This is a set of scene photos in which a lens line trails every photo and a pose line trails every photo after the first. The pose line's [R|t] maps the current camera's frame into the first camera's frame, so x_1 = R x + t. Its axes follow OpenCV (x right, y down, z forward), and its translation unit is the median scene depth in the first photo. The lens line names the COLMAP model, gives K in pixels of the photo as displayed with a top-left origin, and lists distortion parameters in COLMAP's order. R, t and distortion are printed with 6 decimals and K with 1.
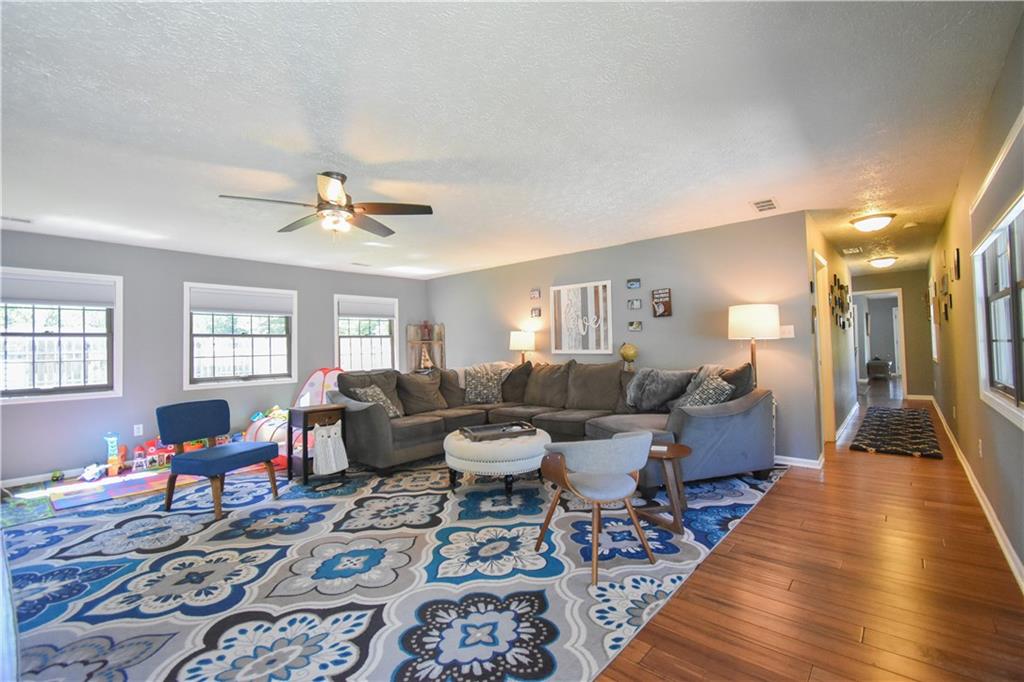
lens RADIAL K [[448.0, 0, 512.5], [0, 448.0, 334.5], [0, 0, 1]] dist [0.007714, -0.004492]
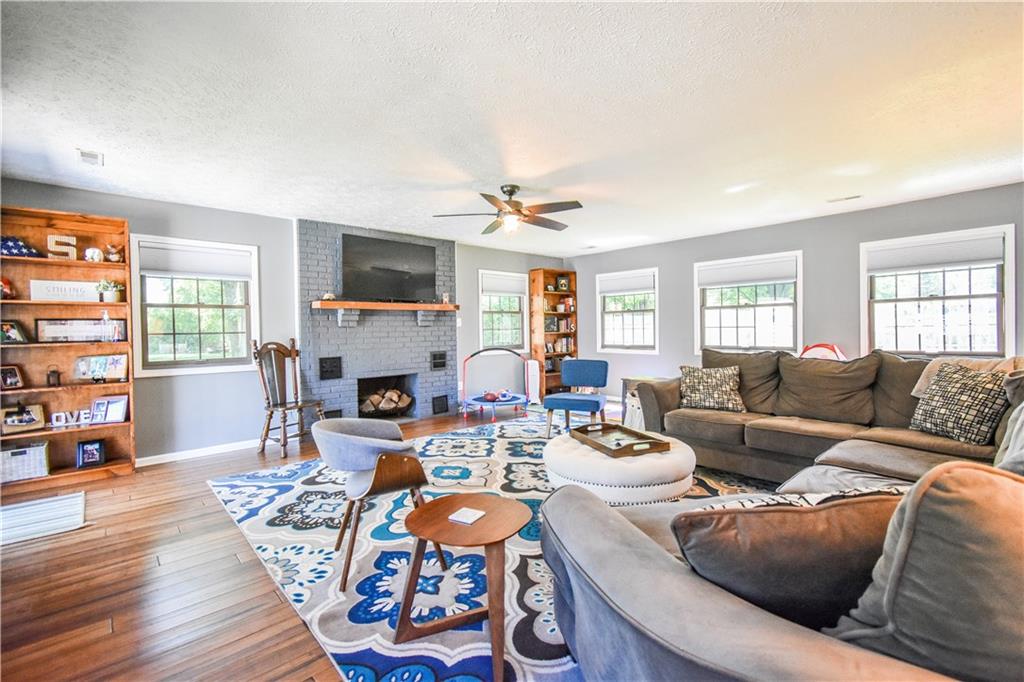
lens RADIAL K [[448.0, 0, 512.7], [0, 448.0, 336.9], [0, 0, 1]] dist [0.007714, -0.004492]
pose [[-0.113873, 0.042644, -0.992580, 0.749375], [0.046626, 0.998207, 0.037537, 0.015153], [0.992401, -0.042006, -0.115657, 0.988265]]
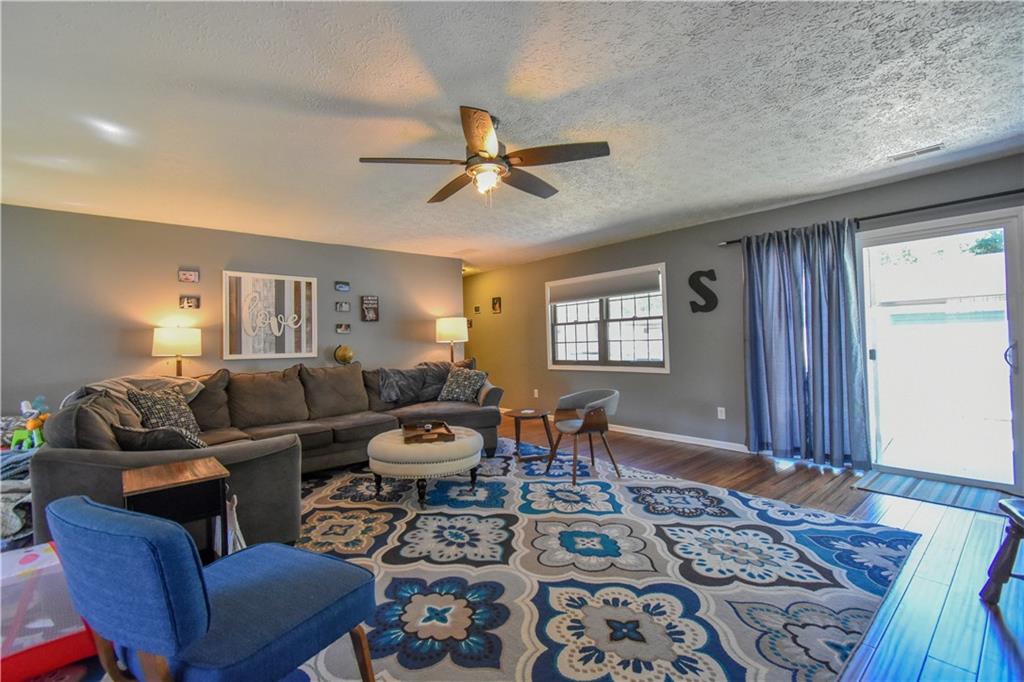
lens RADIAL K [[448.0, 0, 511.7], [0, 448.0, 333.5], [0, 0, 1]] dist [0.007714, -0.004492]
pose [[0.150055, 0.039754, 0.987878, -1.018299], [-0.003668, 0.999207, -0.039652, 0.047341], [-0.988671, 0.002327, 0.150082, 0.726155]]
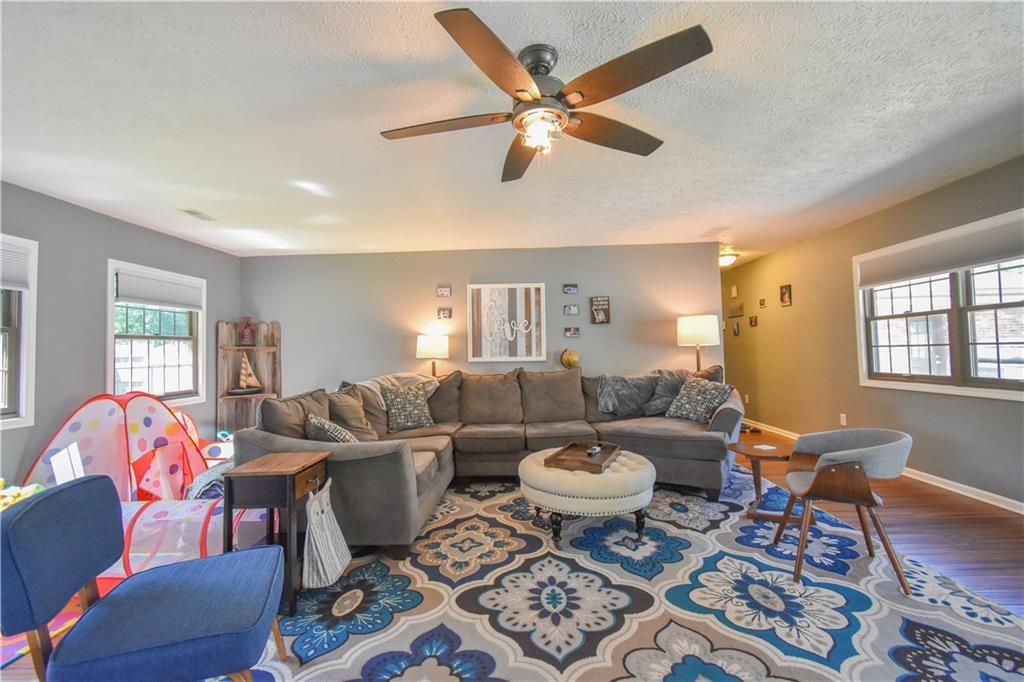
lens RADIAL K [[448.0, 0, 512.8], [0, 448.0, 333.7], [0, 0, 1]] dist [0.007714, -0.004492]
pose [[0.772447, 0.029866, 0.634376, -0.688764], [-0.011311, 0.999382, -0.033277, 0.028639], [-0.634978, 0.018529, 0.772308, 0.495274]]
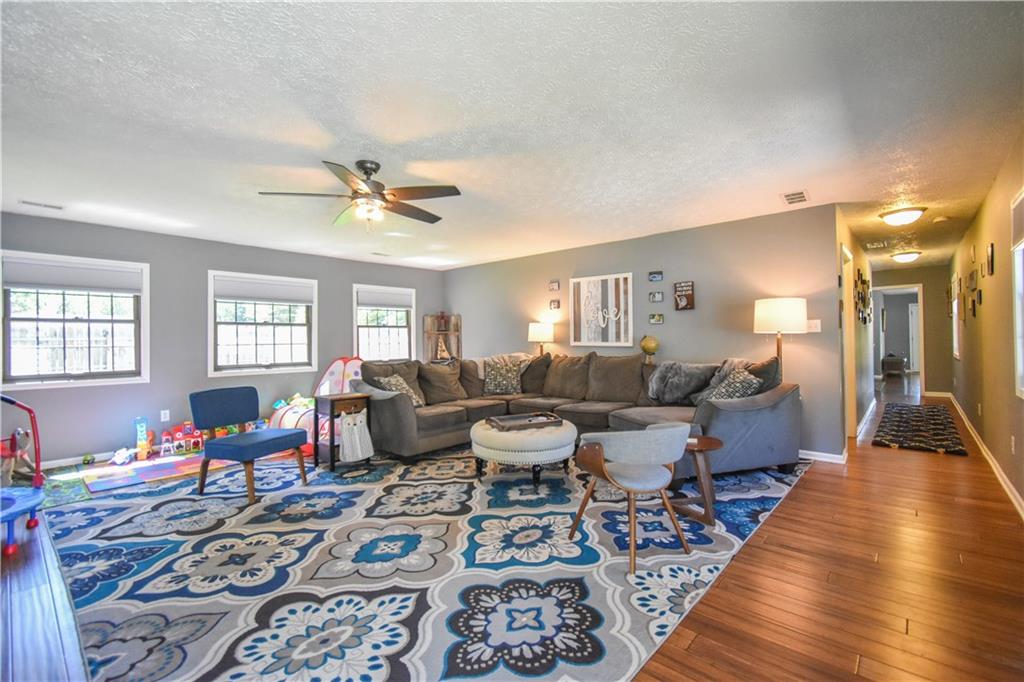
lens RADIAL K [[448.0, 0, 512.9], [0, 448.0, 335.4], [0, 0, 1]] dist [0.007714, -0.004492]
pose [[0.999856, 0.011693, -0.012275, -0.050732], [-0.011456, 0.999749, 0.019240, 0.003640], [0.012497, -0.019097, 0.999740, -0.002237]]
